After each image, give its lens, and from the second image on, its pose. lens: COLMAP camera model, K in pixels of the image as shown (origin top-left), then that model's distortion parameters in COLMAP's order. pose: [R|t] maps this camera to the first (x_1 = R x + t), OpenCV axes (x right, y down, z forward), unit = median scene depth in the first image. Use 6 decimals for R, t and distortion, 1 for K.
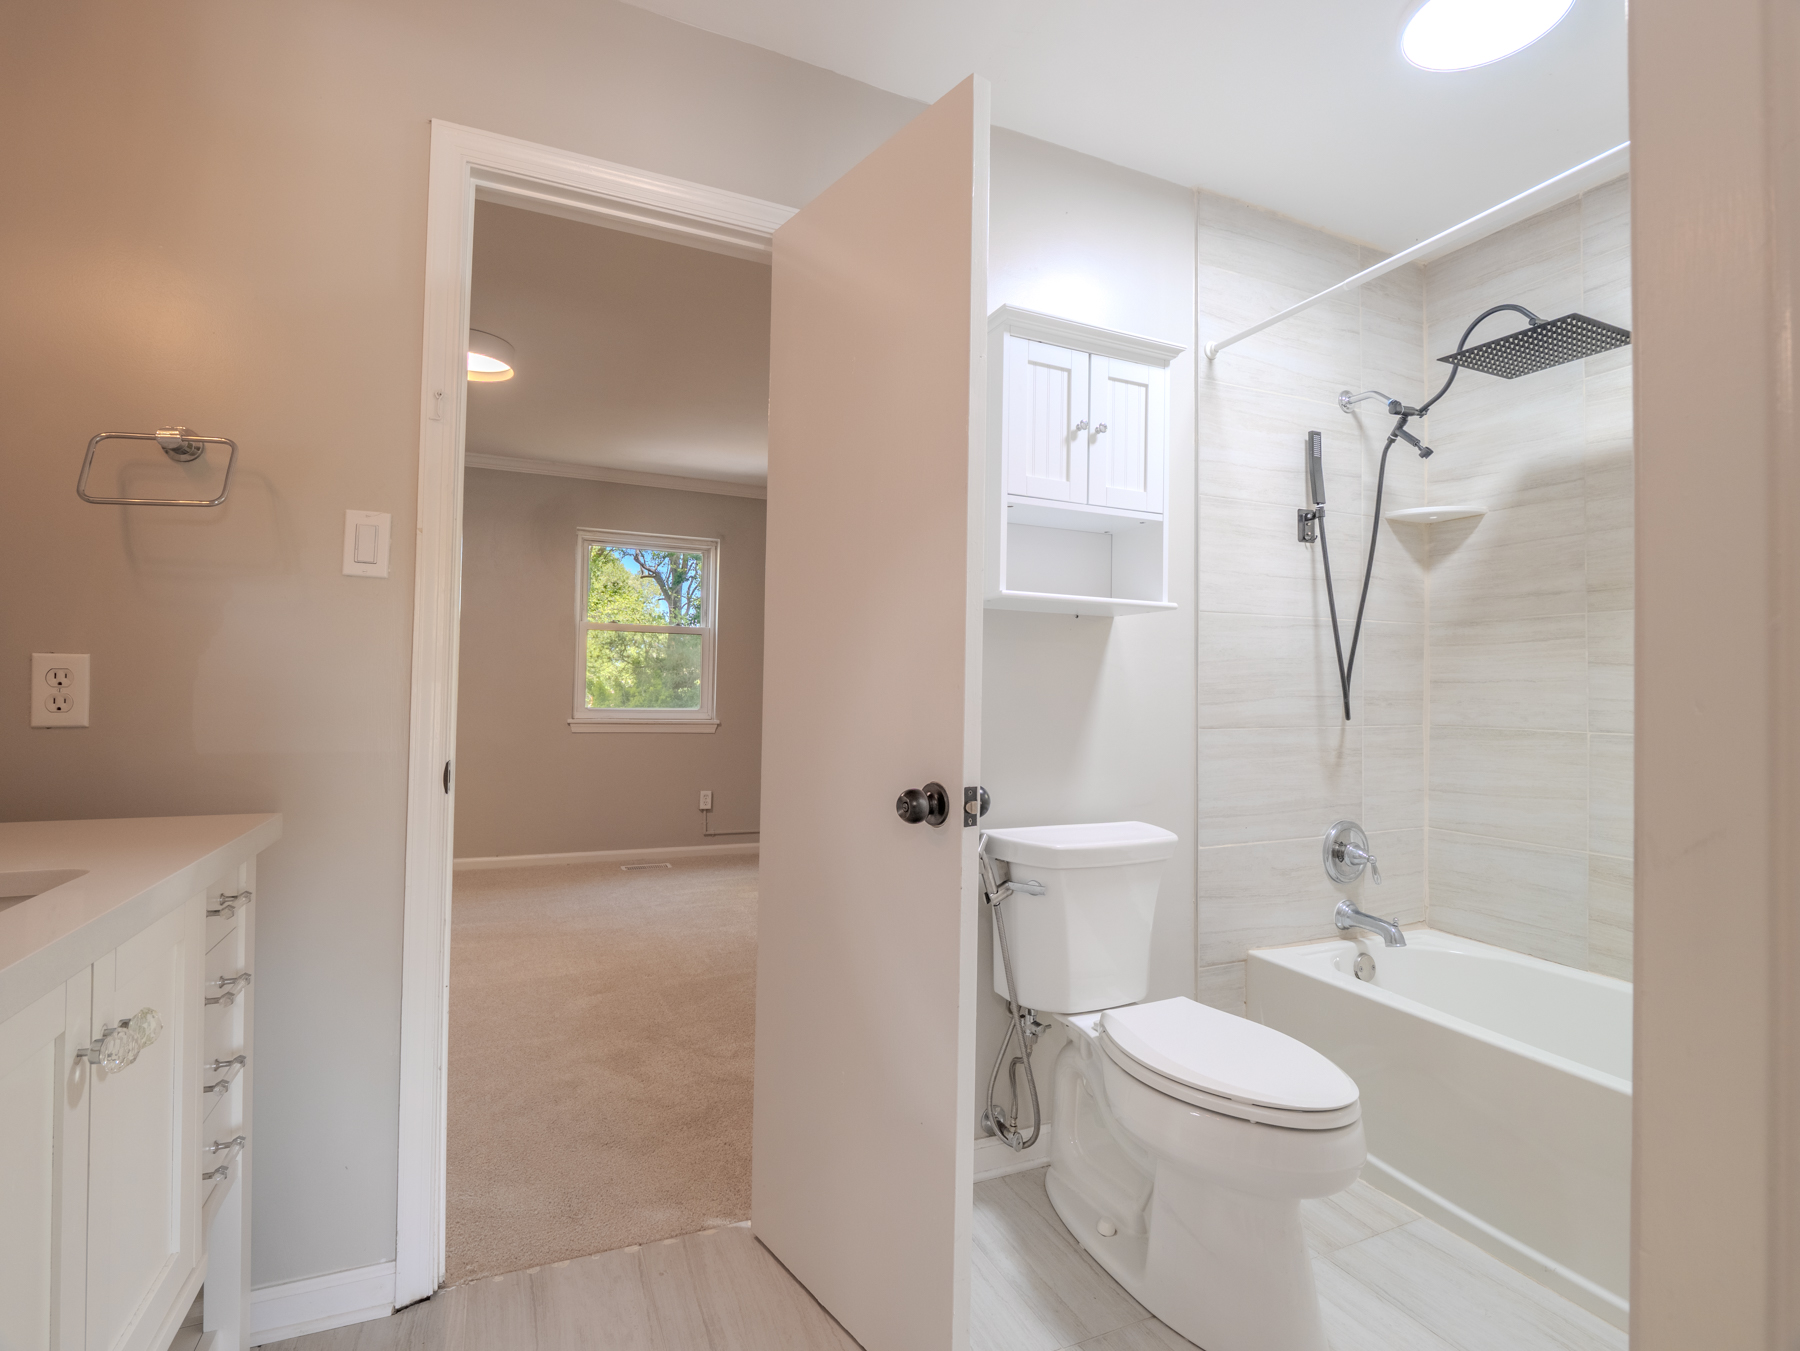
lens RADIAL K [[872.8, 0, 900.0], [0, 872.8, 675.5], [0, 0, 1]] dist [-0.001126, -0.008245]
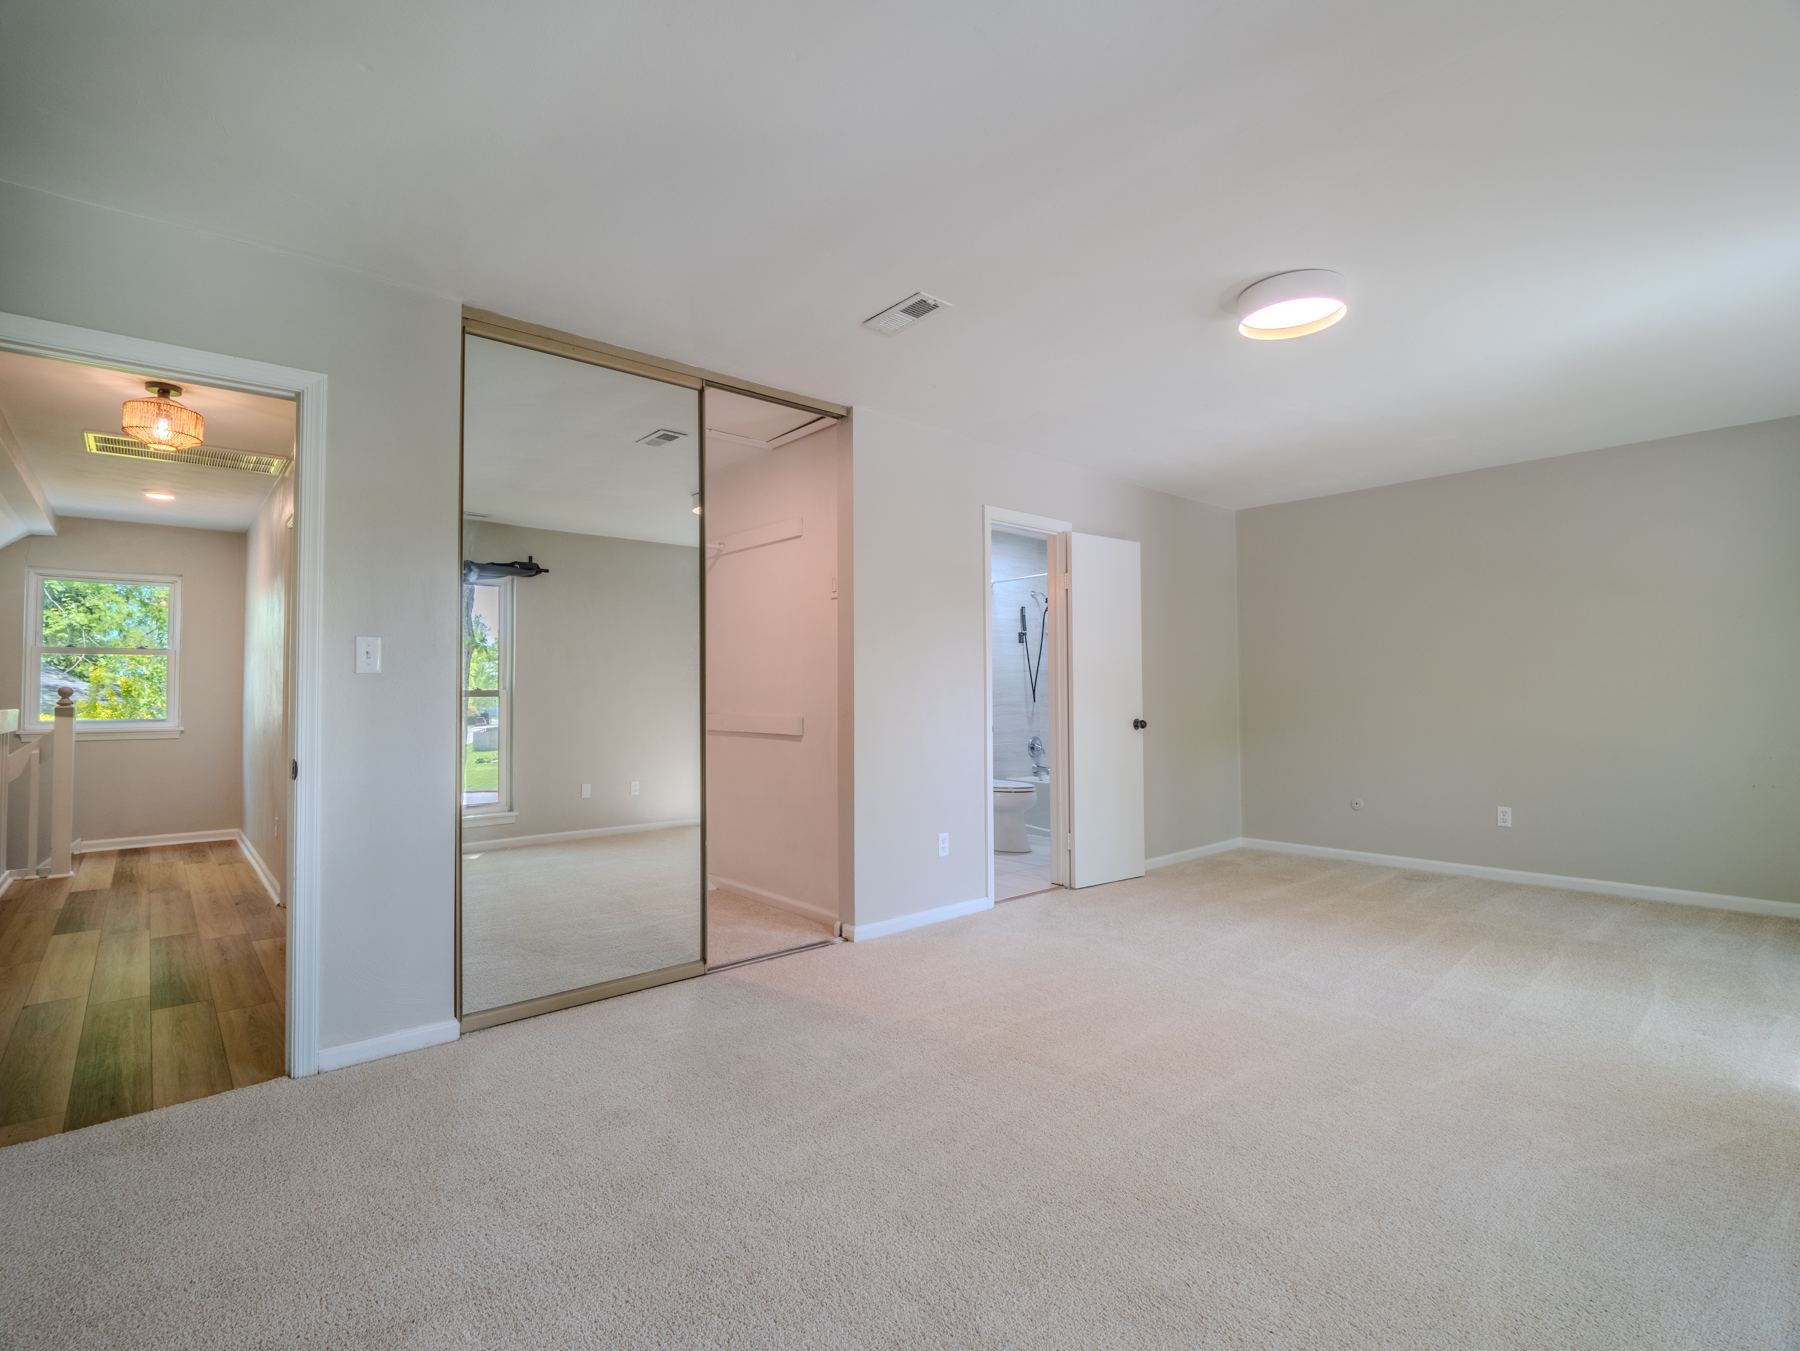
lens RADIAL K [[872.8, 0, 900.0], [0, 872.8, 675.5], [0, 0, 1]] dist [-0.001126, -0.008245]
pose [[0.955169, -0.017054, 0.295570, -0.812733], [0.016300, 0.999855, 0.005014, -0.063795], [-0.295612, 0.000029, 0.955308, -1.726117]]
